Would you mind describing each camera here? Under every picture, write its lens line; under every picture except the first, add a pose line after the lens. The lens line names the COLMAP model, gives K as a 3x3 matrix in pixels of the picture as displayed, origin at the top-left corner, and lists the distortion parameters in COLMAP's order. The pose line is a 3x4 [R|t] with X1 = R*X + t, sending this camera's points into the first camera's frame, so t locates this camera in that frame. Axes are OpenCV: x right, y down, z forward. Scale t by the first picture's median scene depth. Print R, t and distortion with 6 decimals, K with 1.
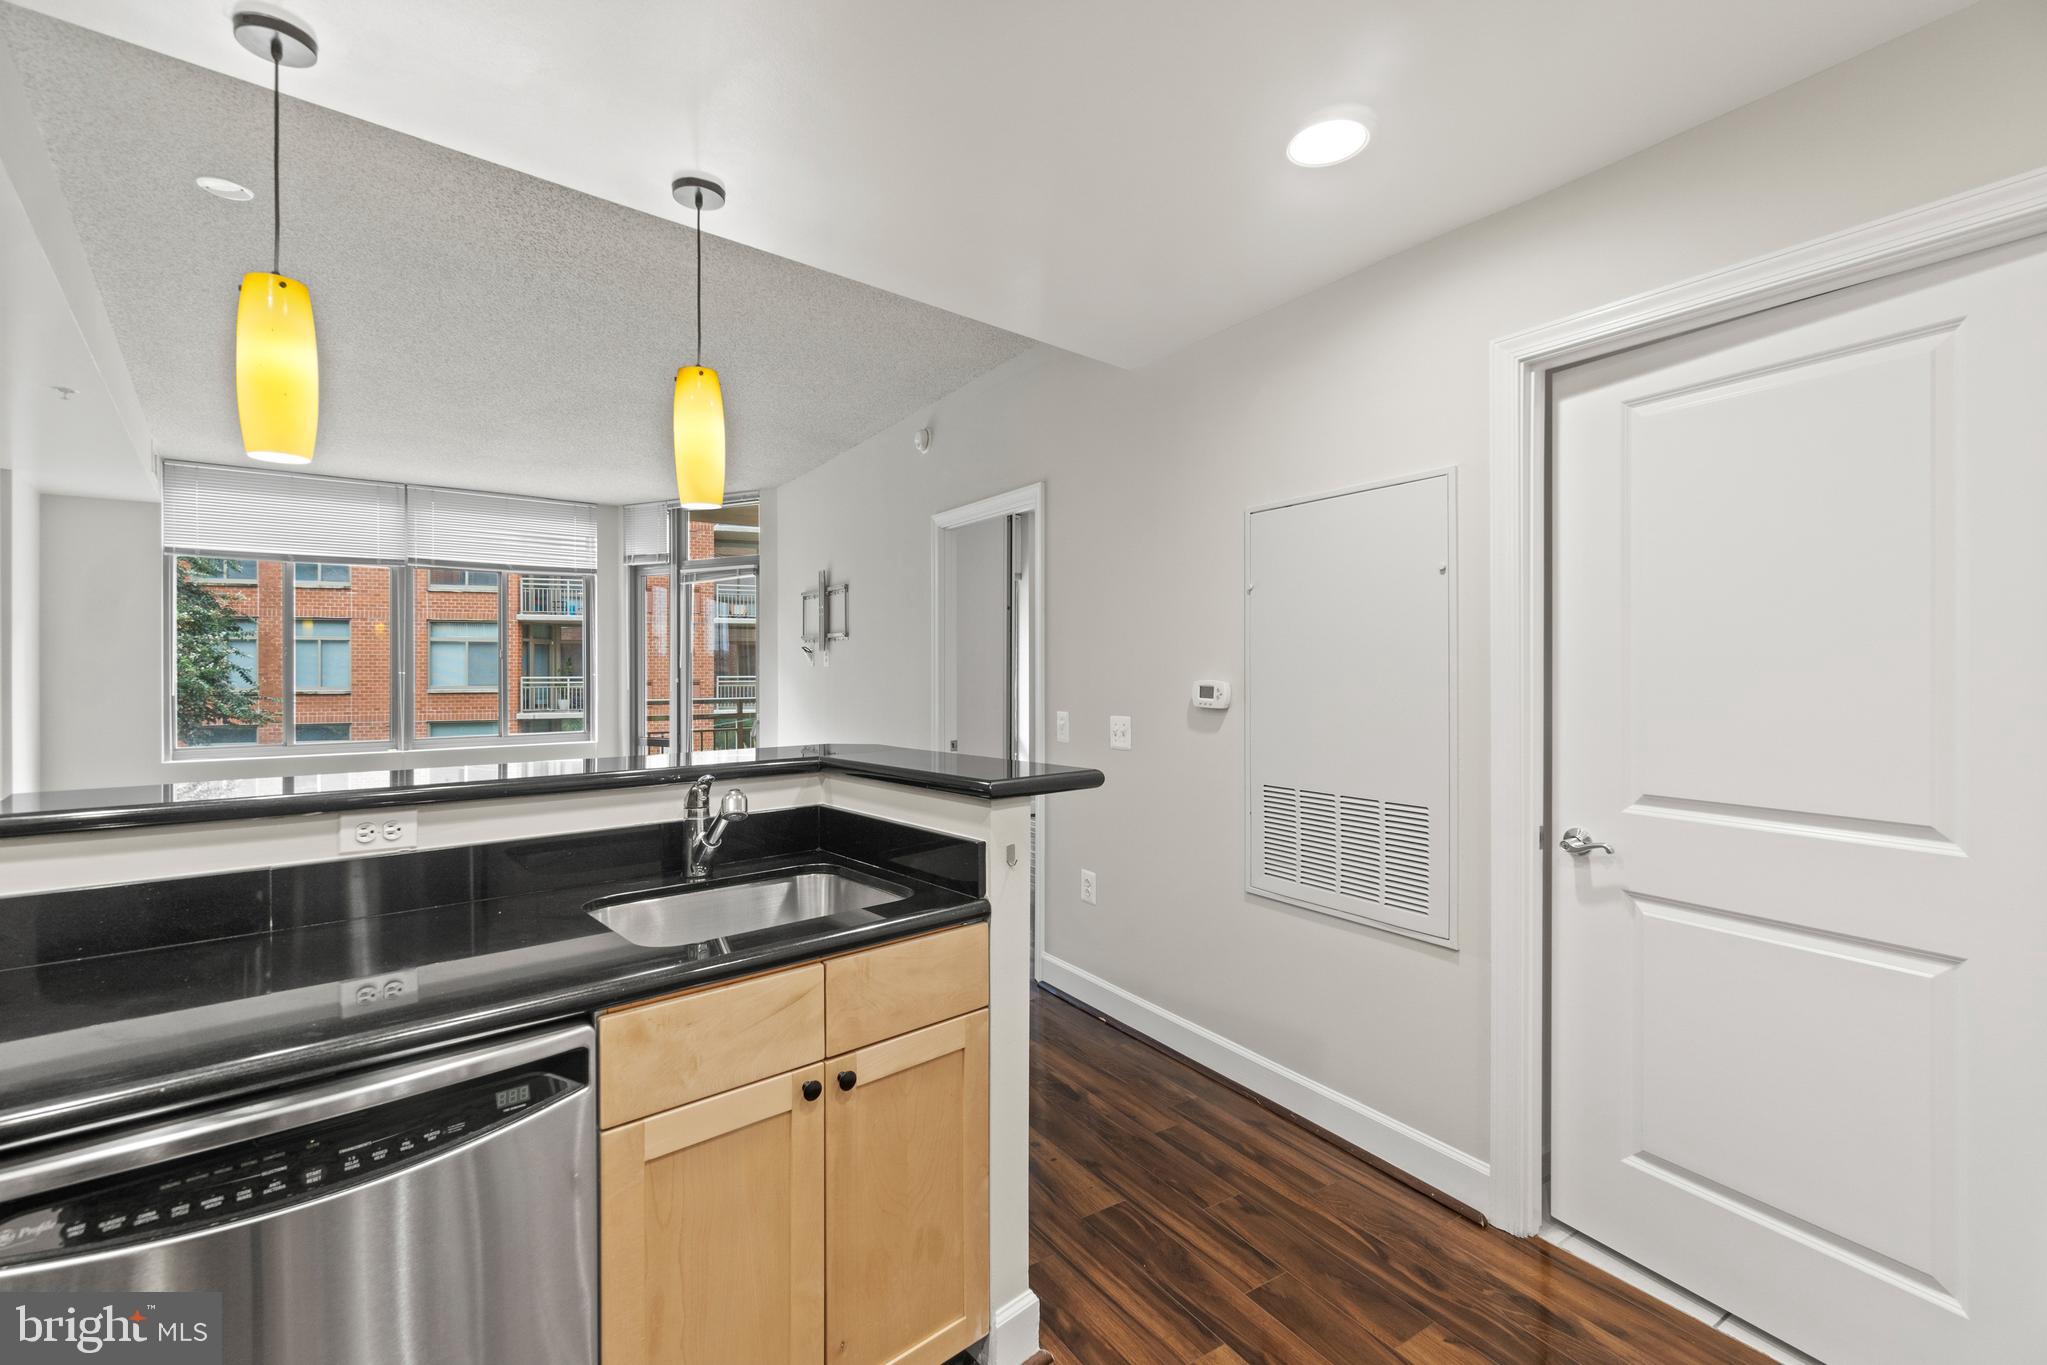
lens RADIAL K [[886.1, 0, 1007.8], [0, 886.1, 678.7], [0, 0, 1]] dist [-0.005124, 0.001255]
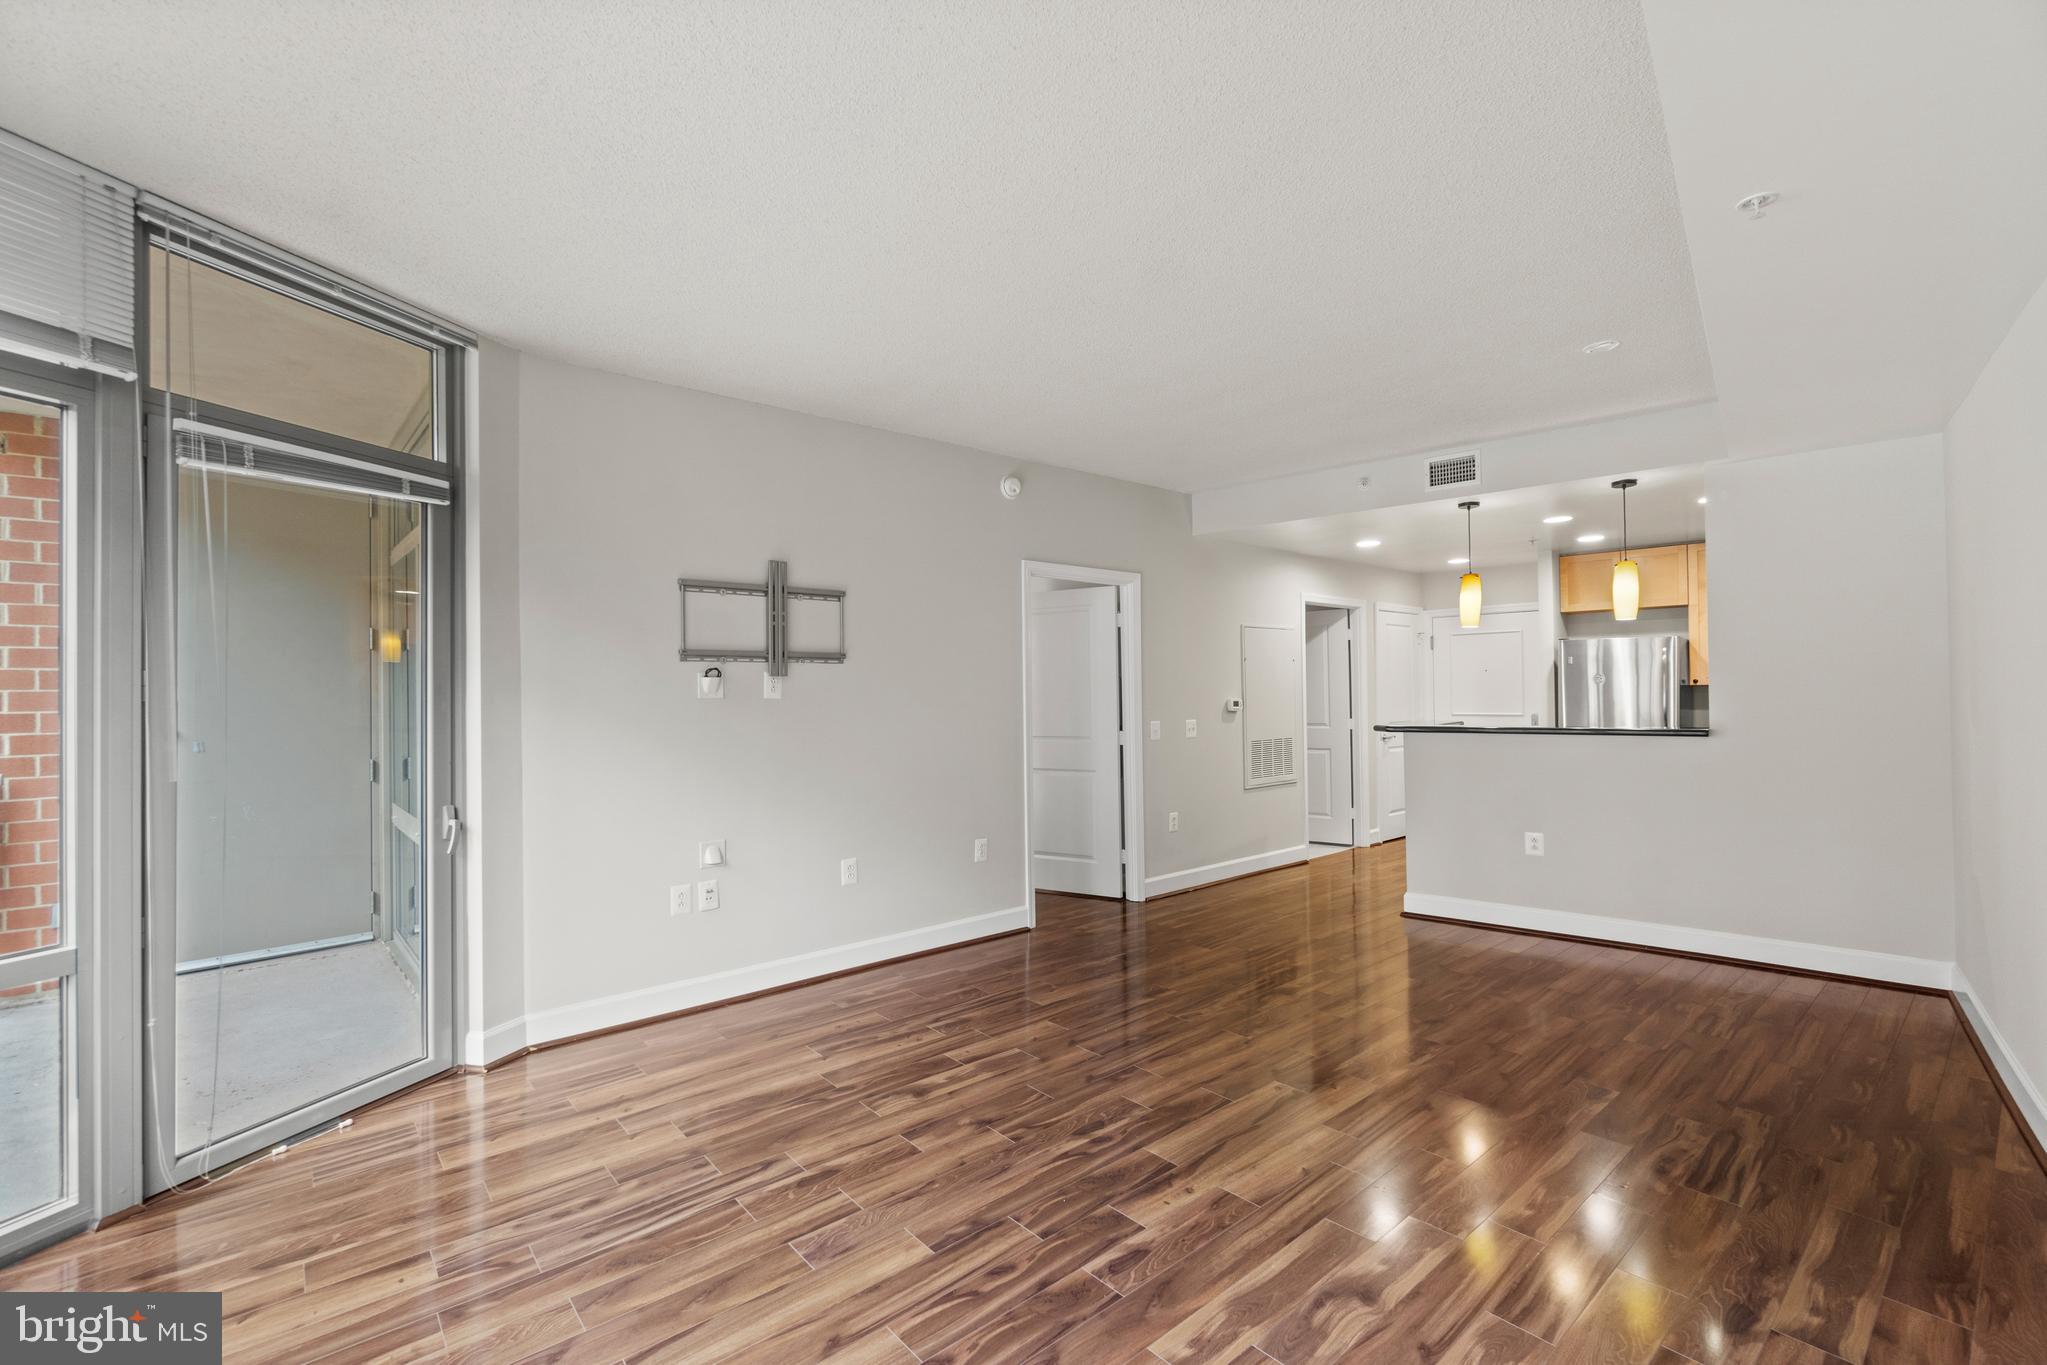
lens RADIAL K [[886.1, 0, 995.0], [0, 886.1, 682.4], [0, 0, 1]] dist [-0.005124, 0.001255]
pose [[-0.132353, 0.012807, 0.991120, -0.726059], [0.023252, 0.999681, -0.009813, -0.011739], [-0.990930, 0.021747, -0.132608, 0.725342]]
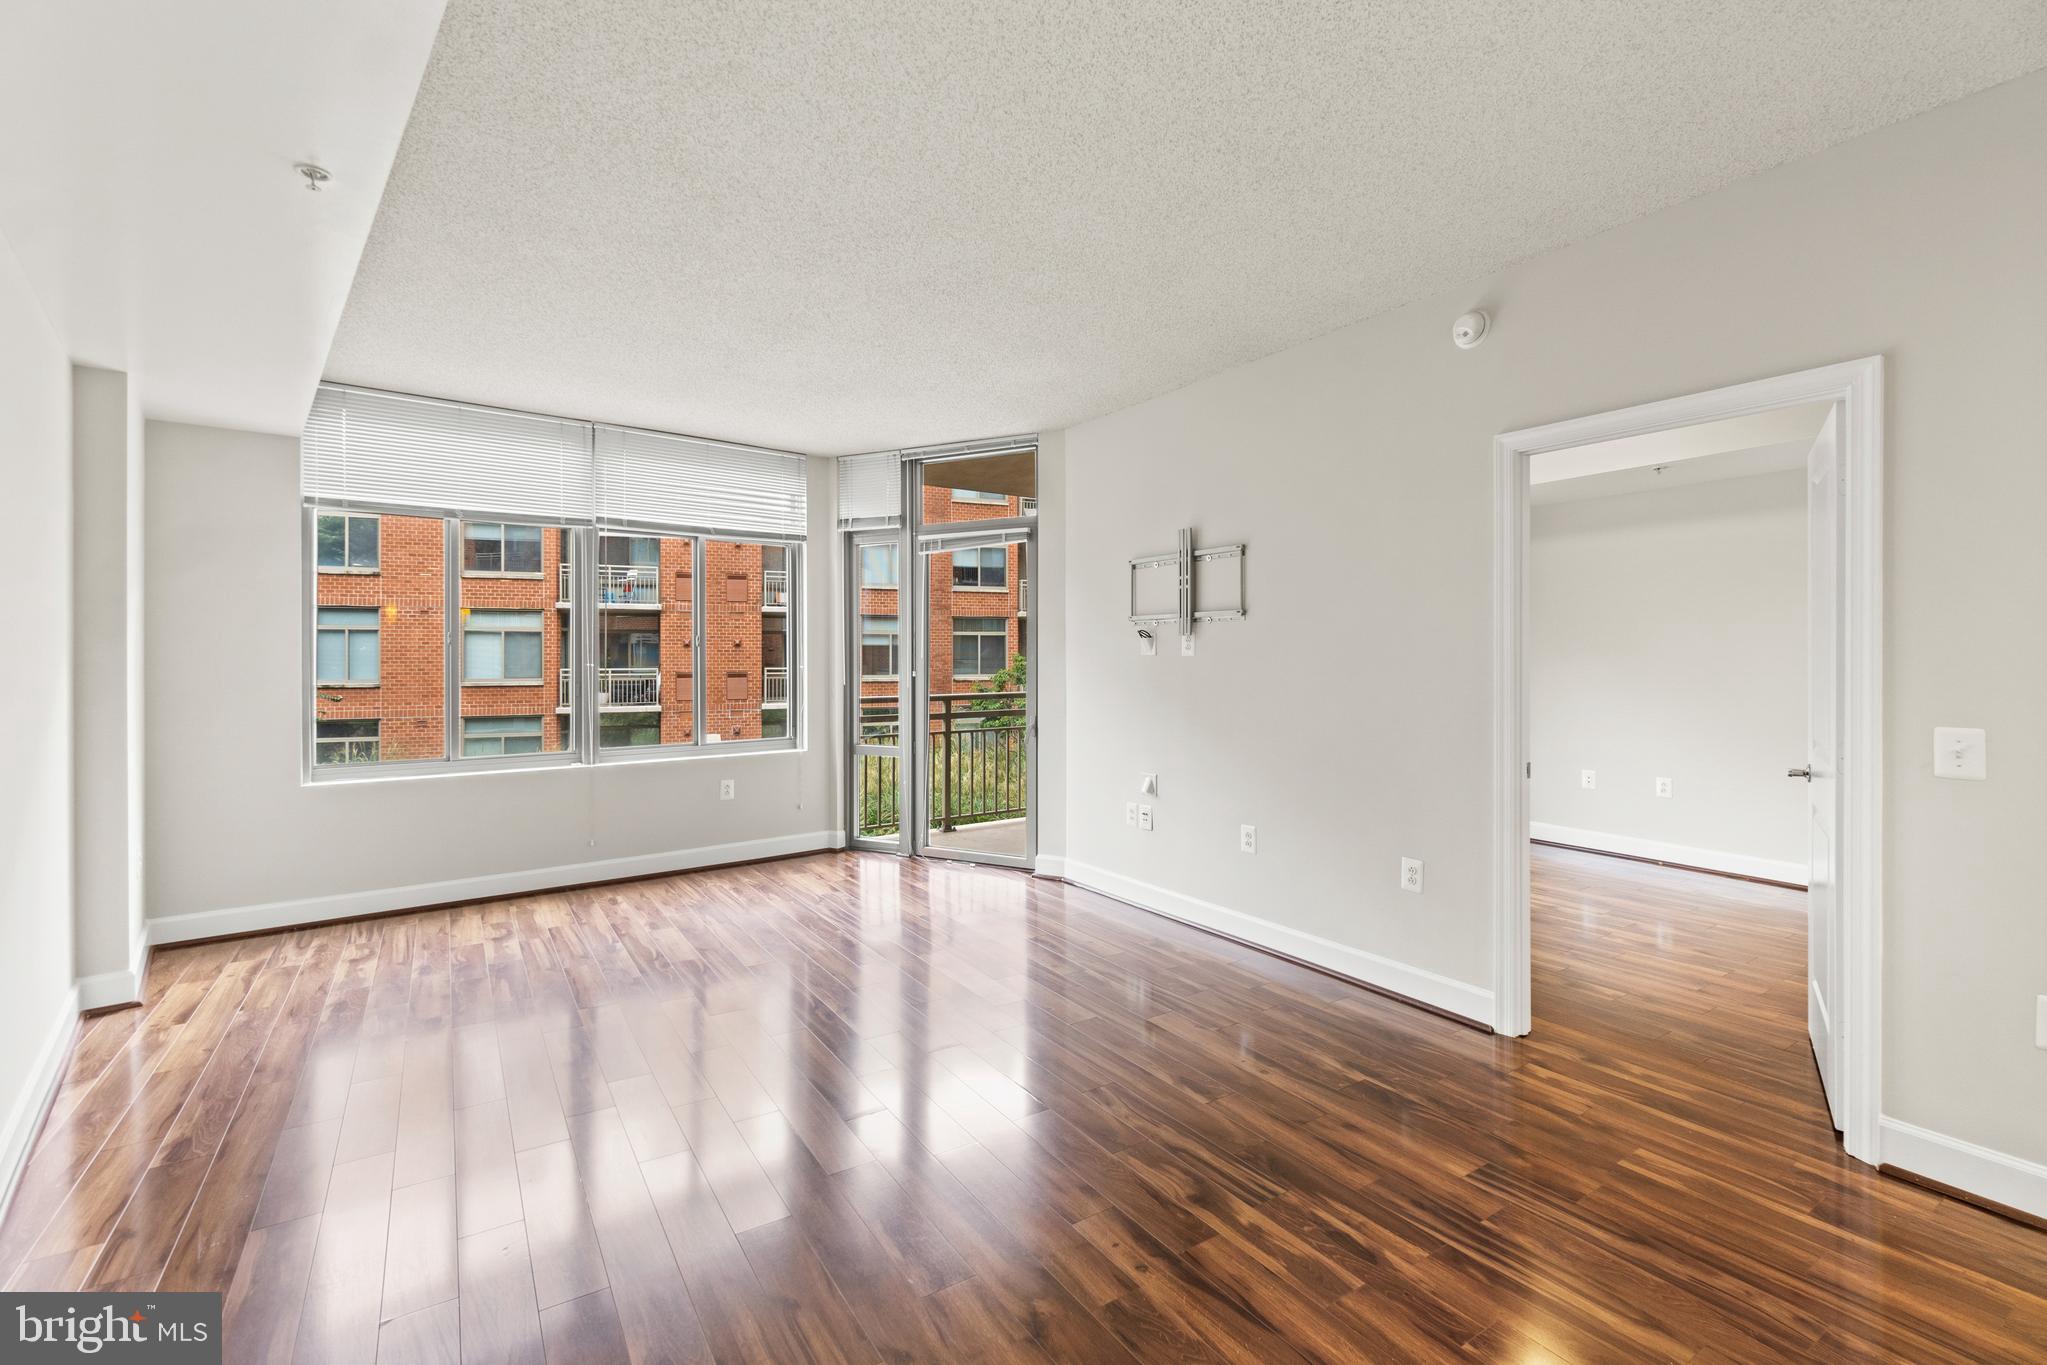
lens RADIAL K [[886.1, 0, 1016.2], [0, 886.1, 671.3], [0, 0, 1]] dist [-0.005124, 0.001255]
pose [[0.999917, -0.002095, 0.012720, -0.285511], [0.002065, 0.999995, 0.002349, -0.001799], [-0.012725, -0.002323, 0.999916, 0.193883]]
